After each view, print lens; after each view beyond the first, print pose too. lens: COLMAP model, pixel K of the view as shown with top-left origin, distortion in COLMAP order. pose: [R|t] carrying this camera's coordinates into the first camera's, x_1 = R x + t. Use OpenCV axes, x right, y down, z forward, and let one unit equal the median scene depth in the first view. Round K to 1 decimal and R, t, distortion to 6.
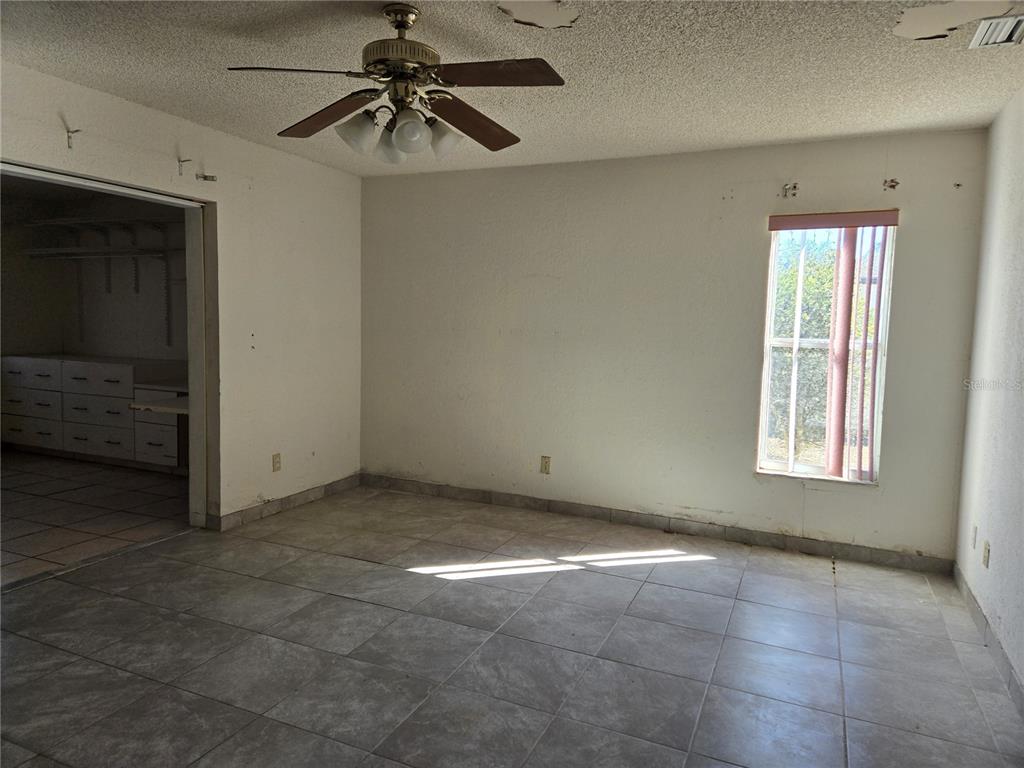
lens RADIAL K [[687.9, 0, 510.8], [0, 687.9, 382.9], [0, 0, 1]] dist [0.036874, -0.026508]
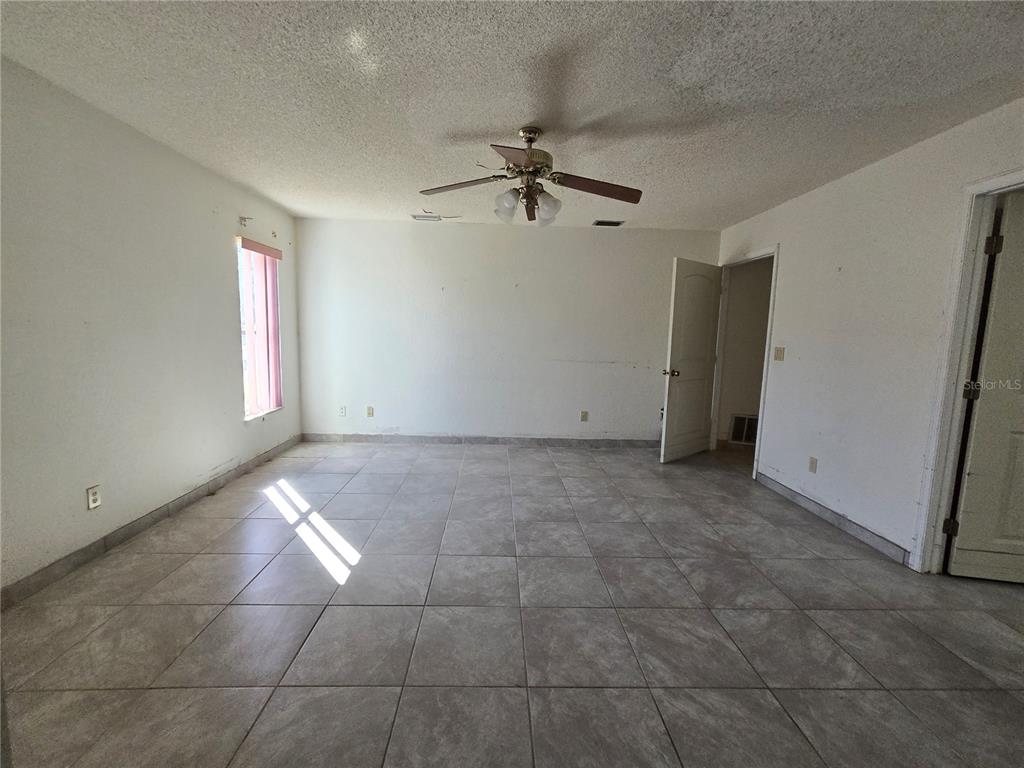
lens RADIAL K [[432.9, 0, 503.1], [0, 432.9, 376.8], [0, 0, 1]] dist [0.018327, 0.000272]
pose [[-0.430884, -0.136652, 0.892001, -0.719837], [0.047028, 0.983724, 0.173420, -0.097383], [-0.901181, 0.116673, -0.417445, 0.991769]]
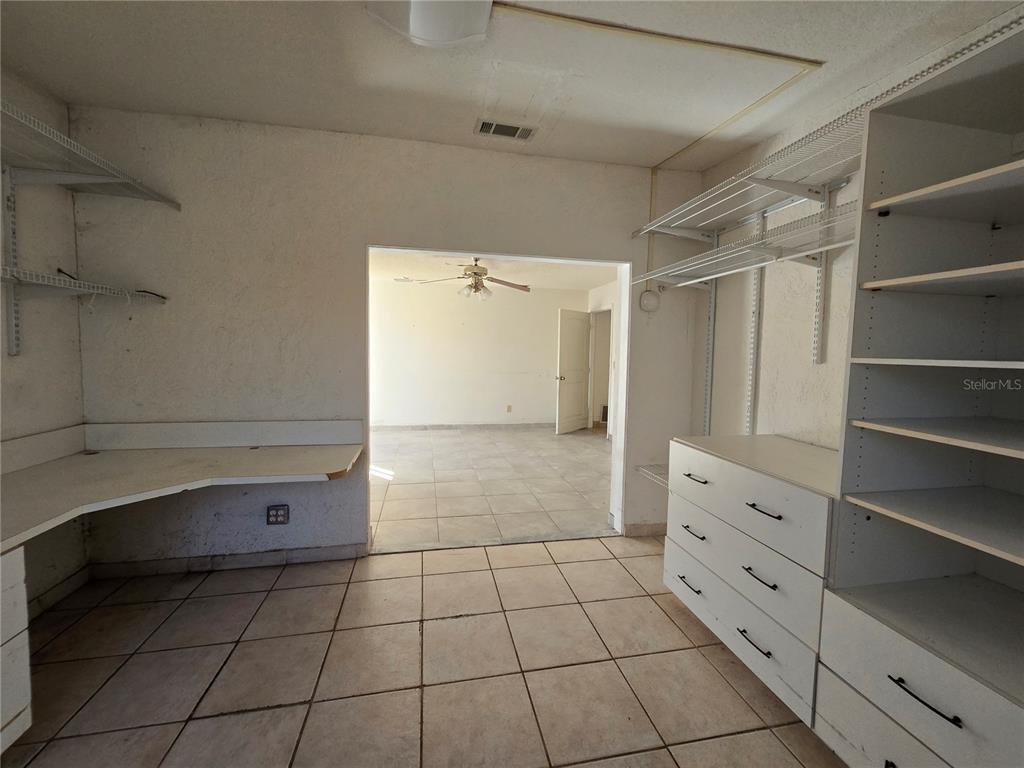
lens RADIAL K [[432.9, 0, 511.0], [0, 432.9, 383.0], [0, 0, 1]] dist [0.018327, 0.000272]
pose [[-0.586745, -0.096615, 0.803987, -1.257503], [0.042535, 0.987809, 0.149746, -0.155521], [-0.808654, 0.122061, -0.575483, 1.355041]]
